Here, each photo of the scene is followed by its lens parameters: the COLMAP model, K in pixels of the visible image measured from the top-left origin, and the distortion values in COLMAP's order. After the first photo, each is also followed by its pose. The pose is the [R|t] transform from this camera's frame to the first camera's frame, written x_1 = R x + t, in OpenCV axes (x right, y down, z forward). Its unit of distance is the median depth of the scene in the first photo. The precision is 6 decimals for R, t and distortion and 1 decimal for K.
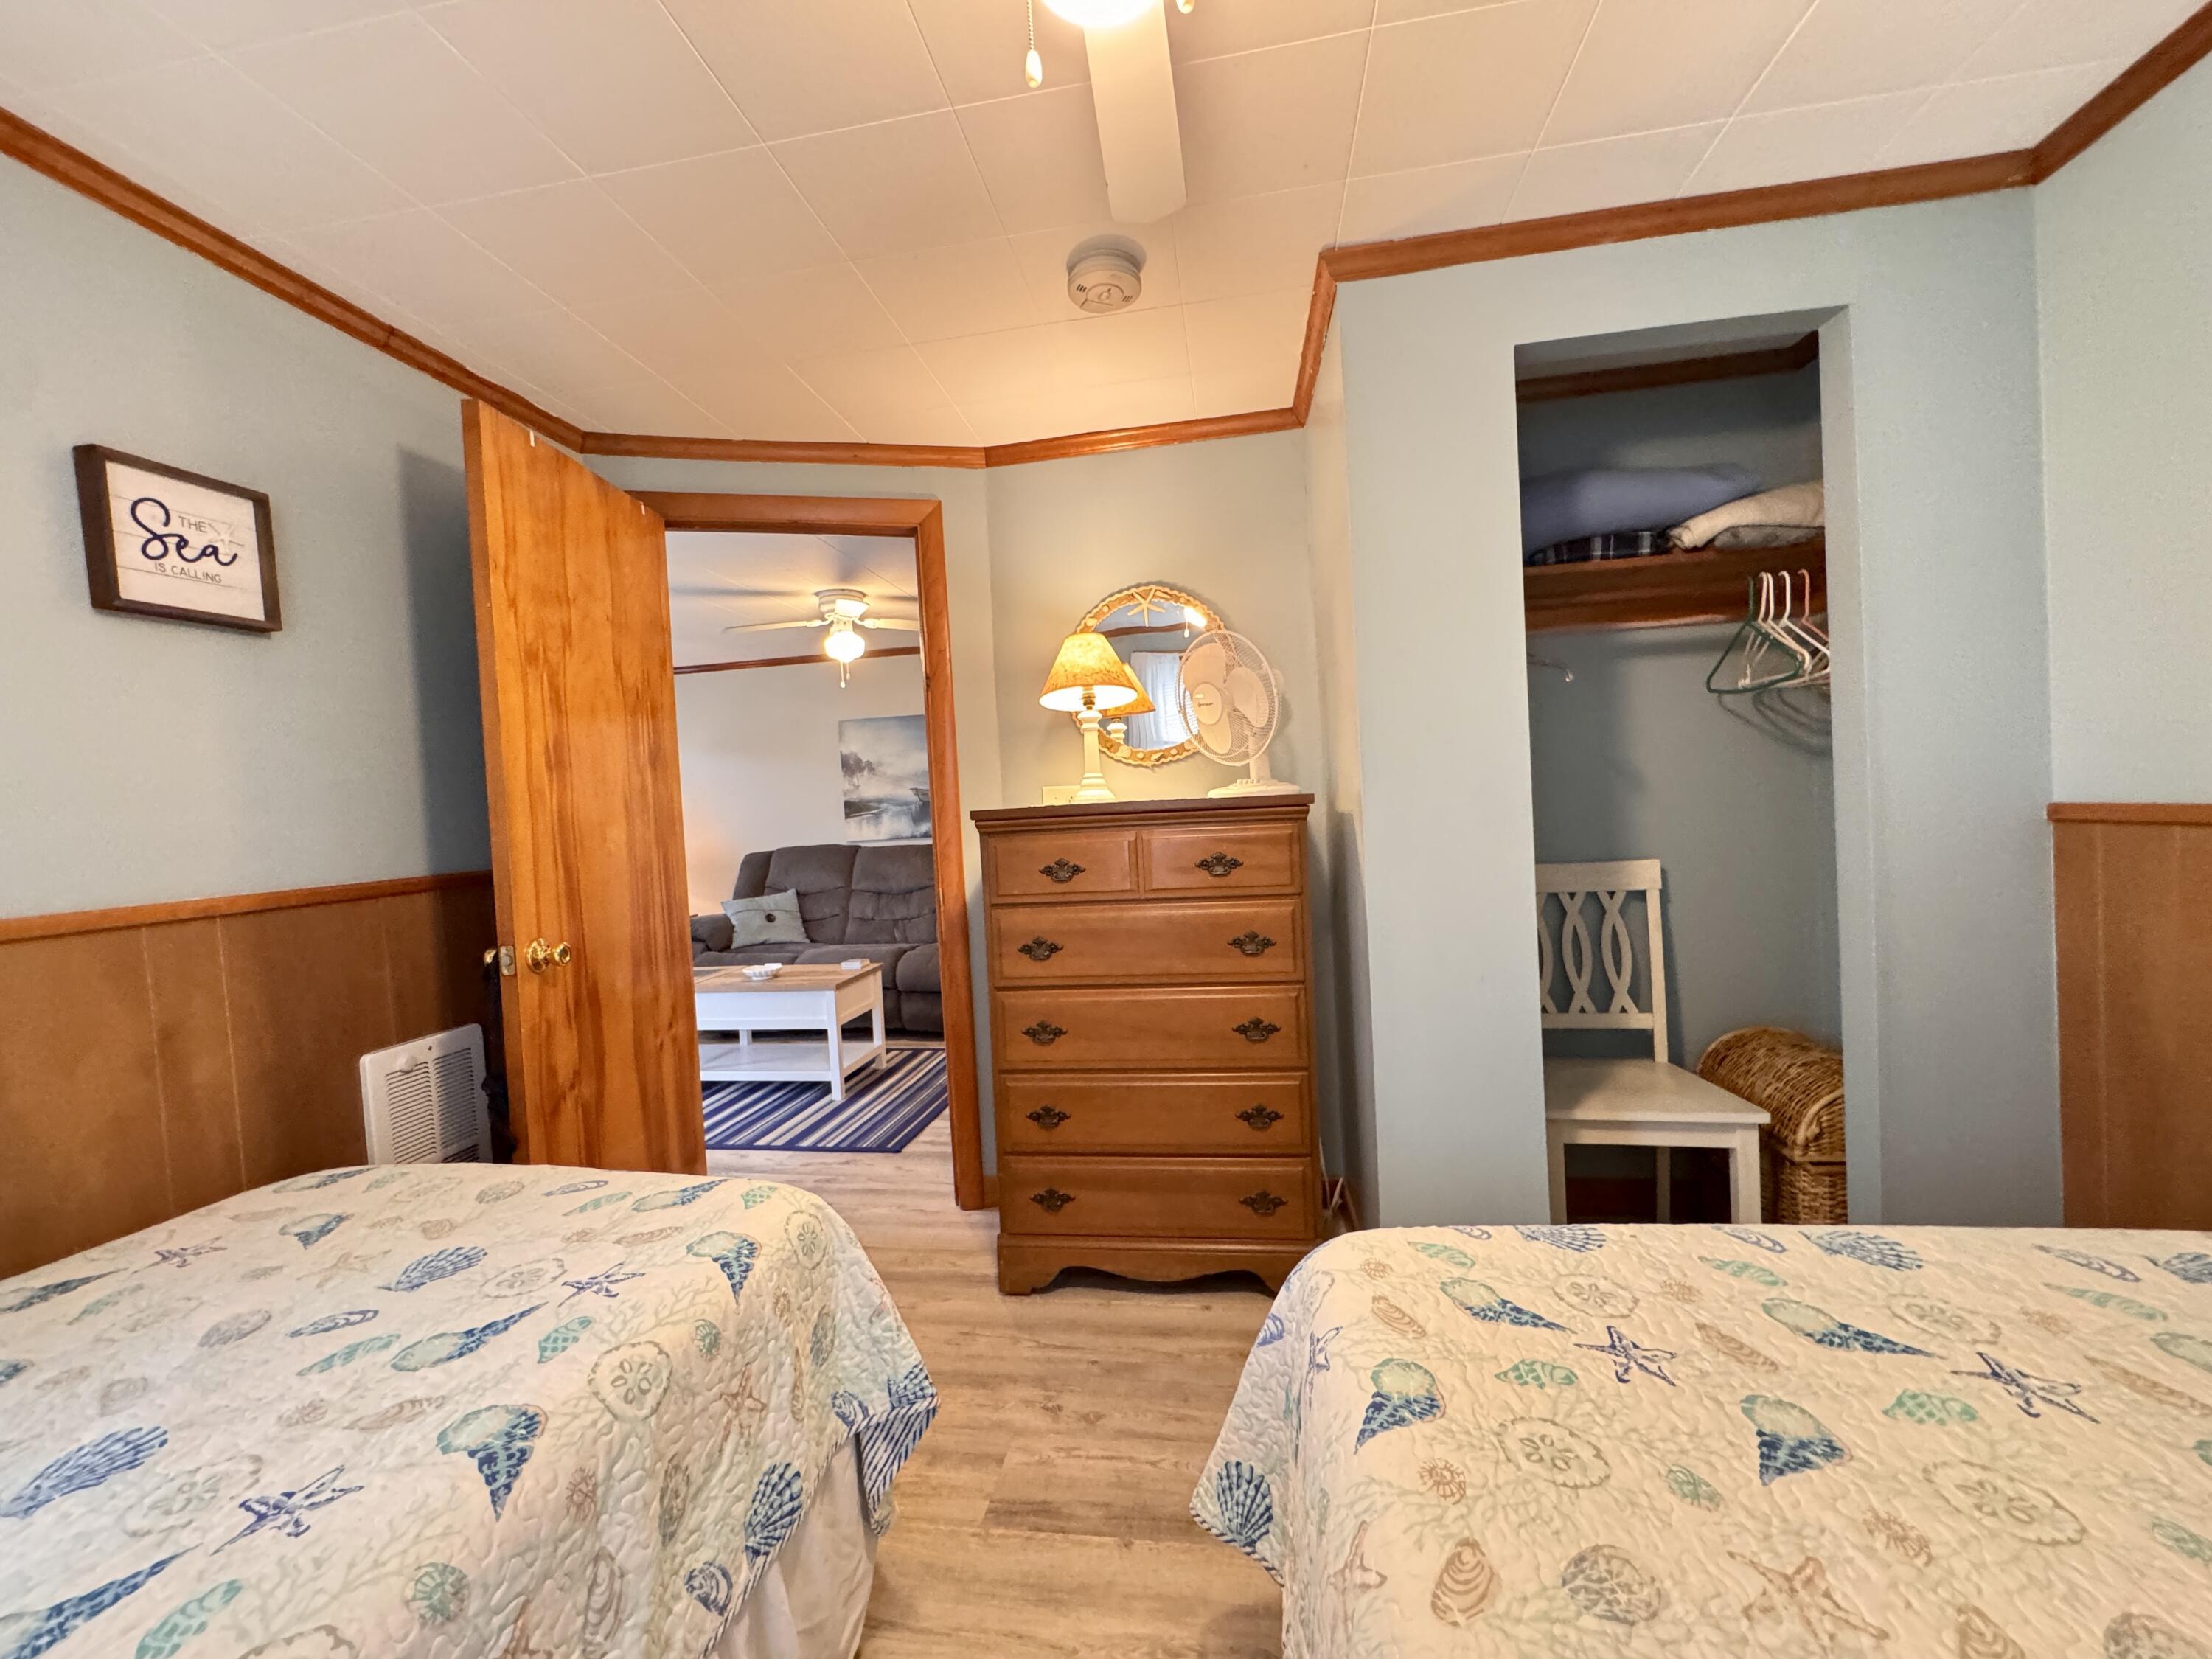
lens RADIAL K [[880.8, 0, 1095.9], [0, 880.8, 847.5], [0, 0, 1]] dist [-0.004382, 0.001141]
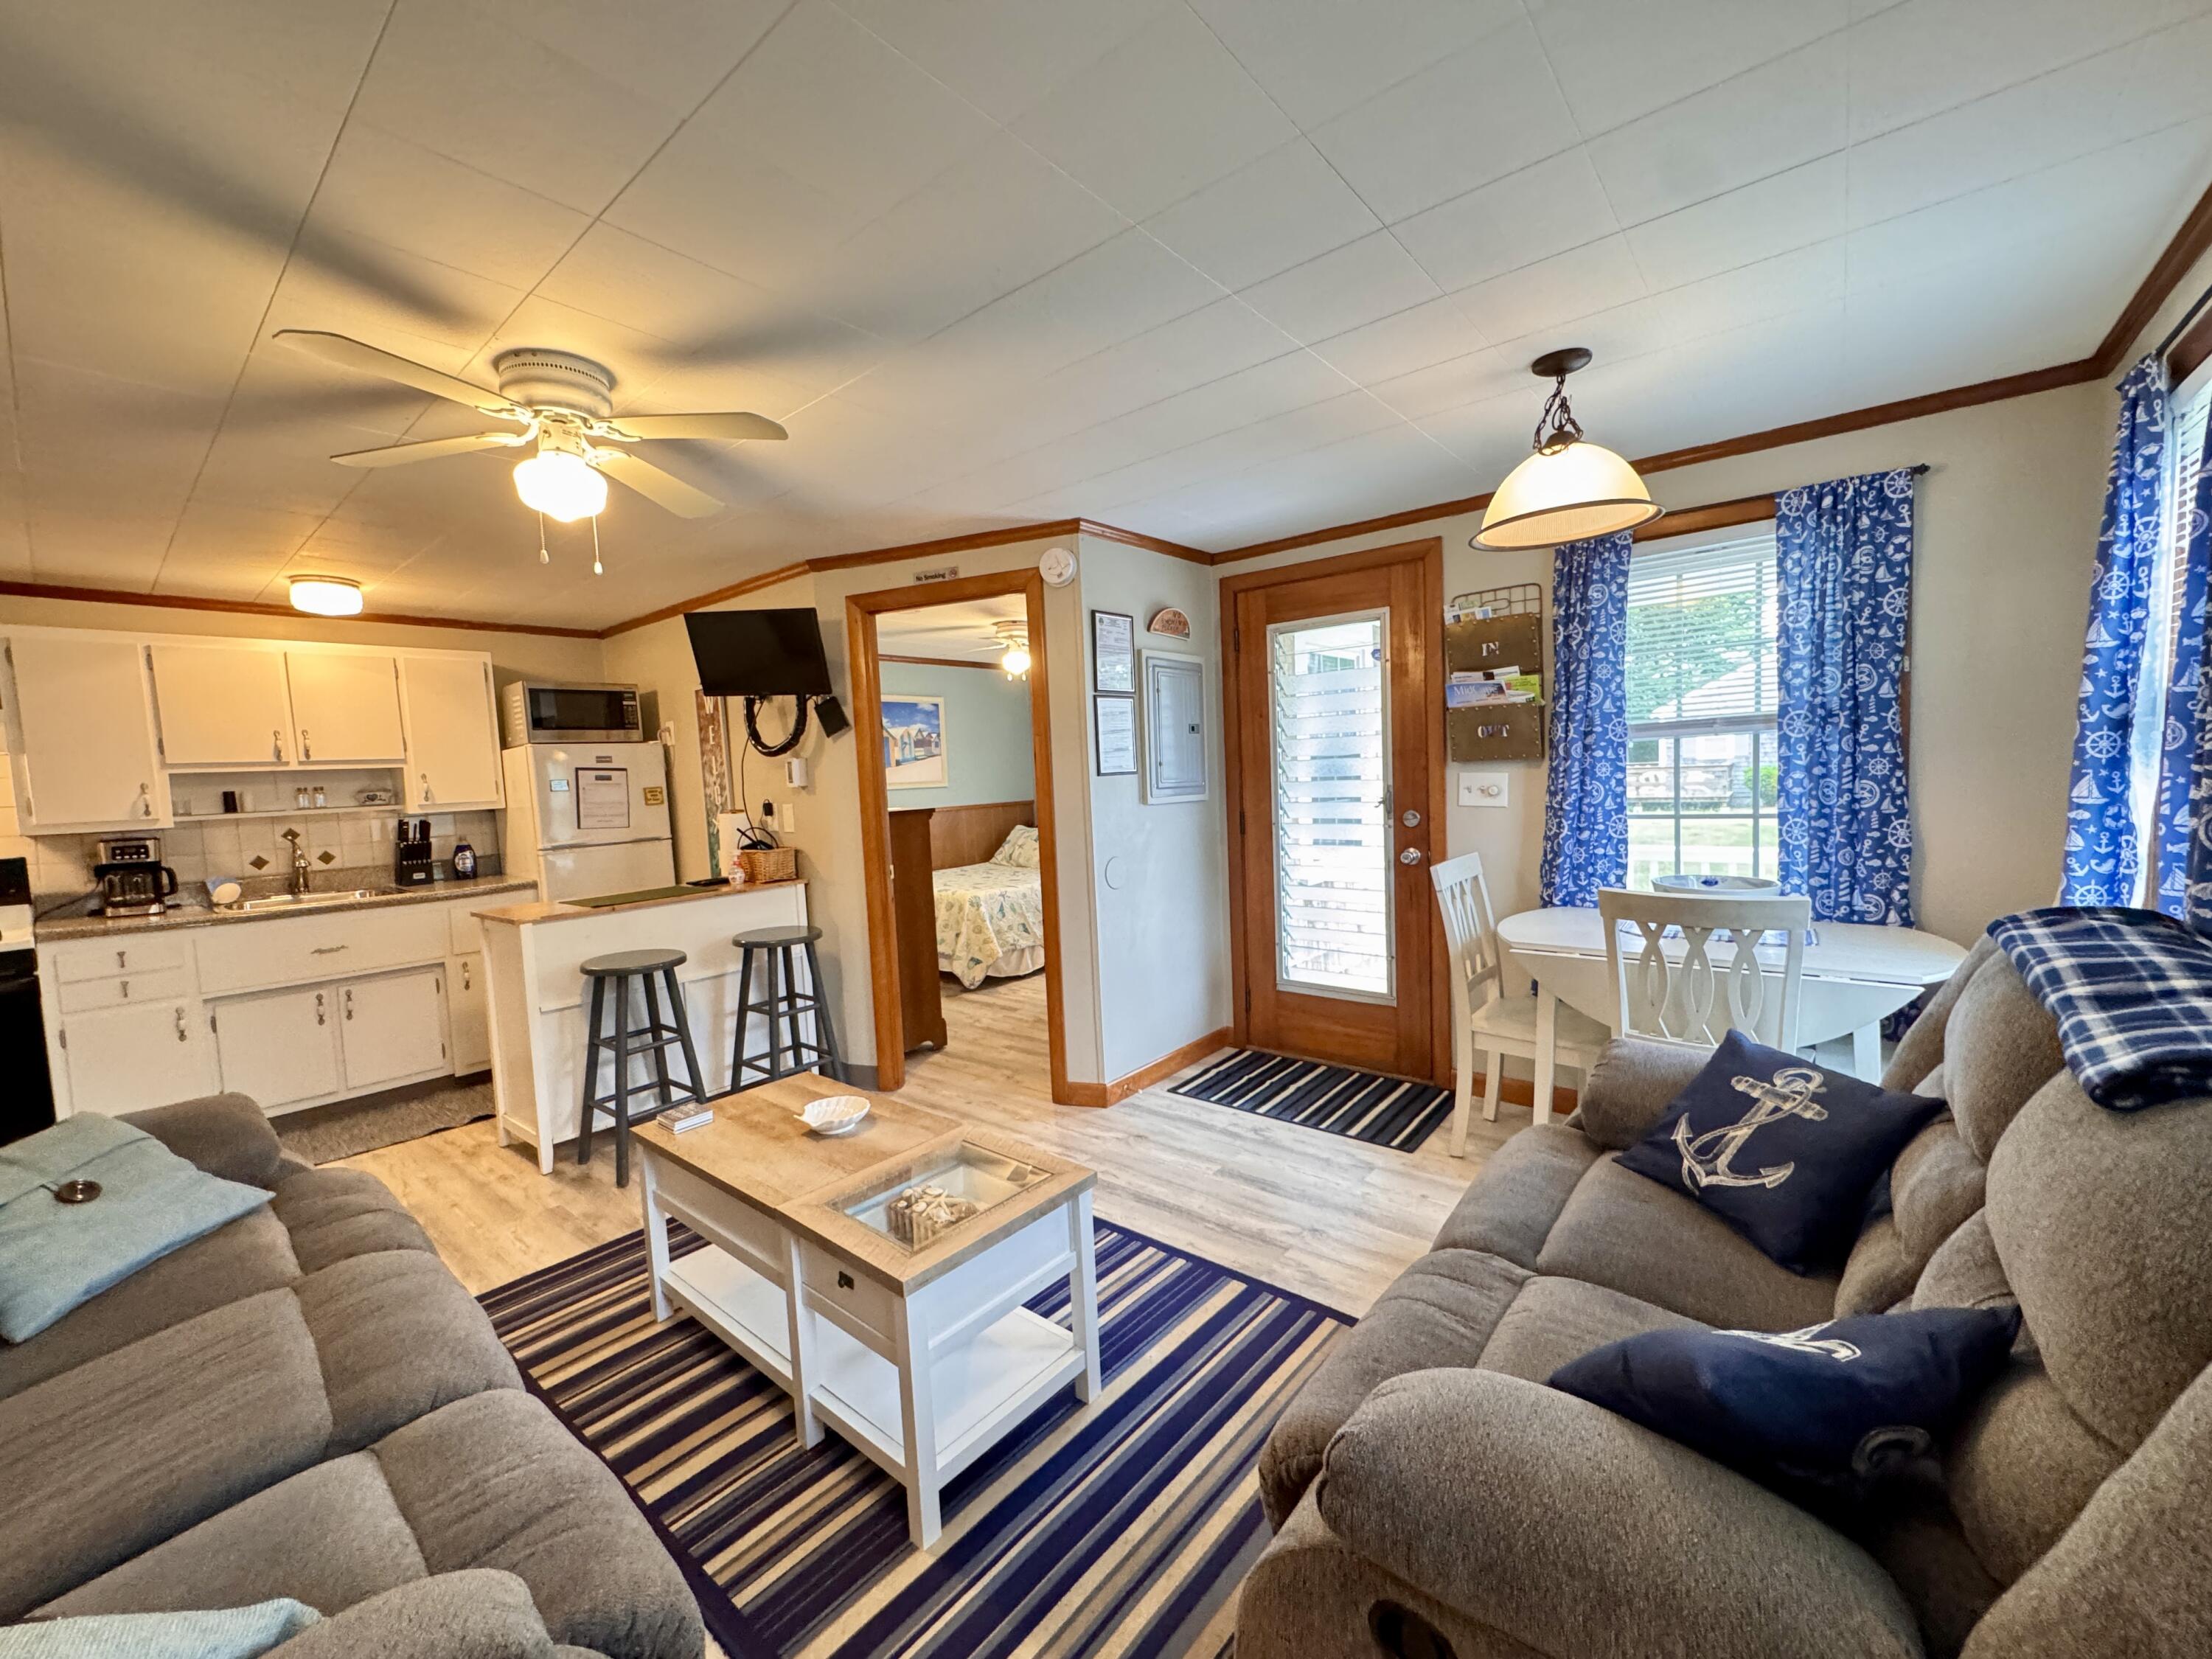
lens RADIAL K [[880.8, 0, 1105.4], [0, 880.8, 832.4], [0, 0, 1]] dist [-0.004382, 0.001141]
pose [[-0.860473, 0.058504, 0.506127, -0.580419], [0.115038, 0.990042, 0.081138, -0.040321], [-0.496340, 0.128041, -0.858634, 0.980491]]
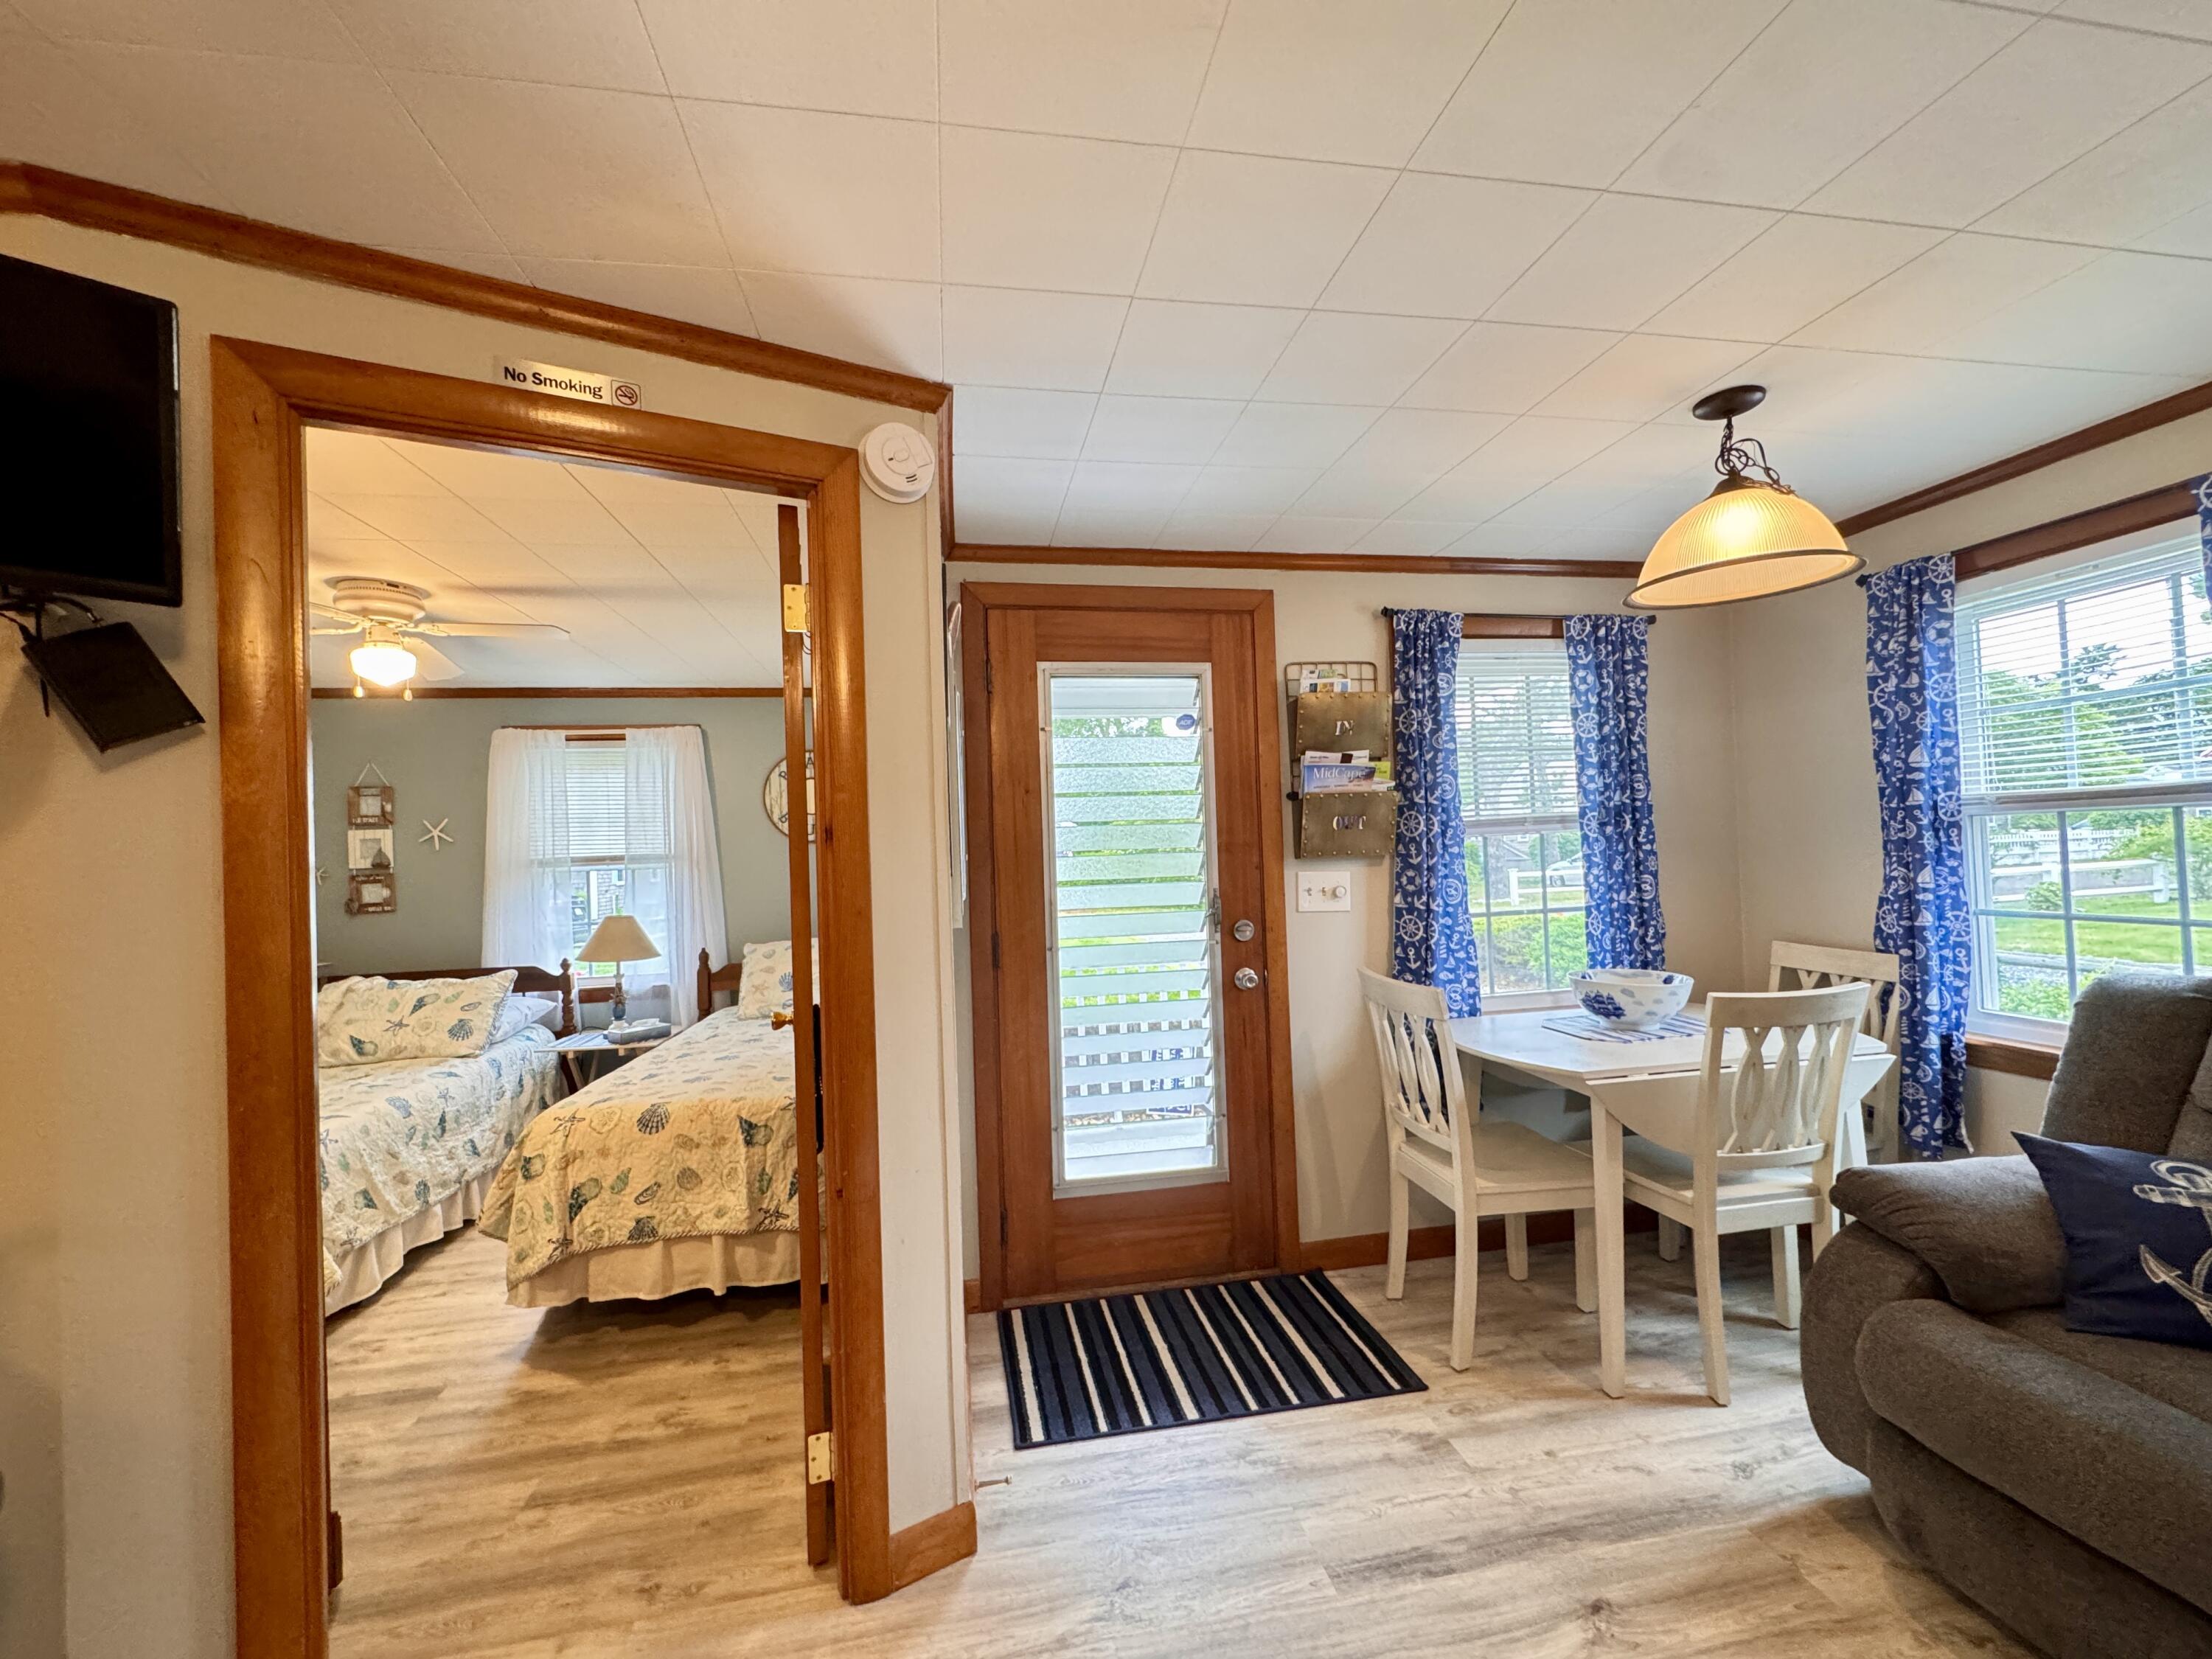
lens RADIAL K [[880.8, 0, 1106.7], [0, 880.8, 833.4], [0, 0, 1]] dist [-0.004382, 0.001141]
pose [[-0.937958, 0.083161, -0.336630, -0.211823], [0.073902, 0.996453, 0.040249, -0.054146], [0.338783, 0.012874, -0.940776, 0.767209]]
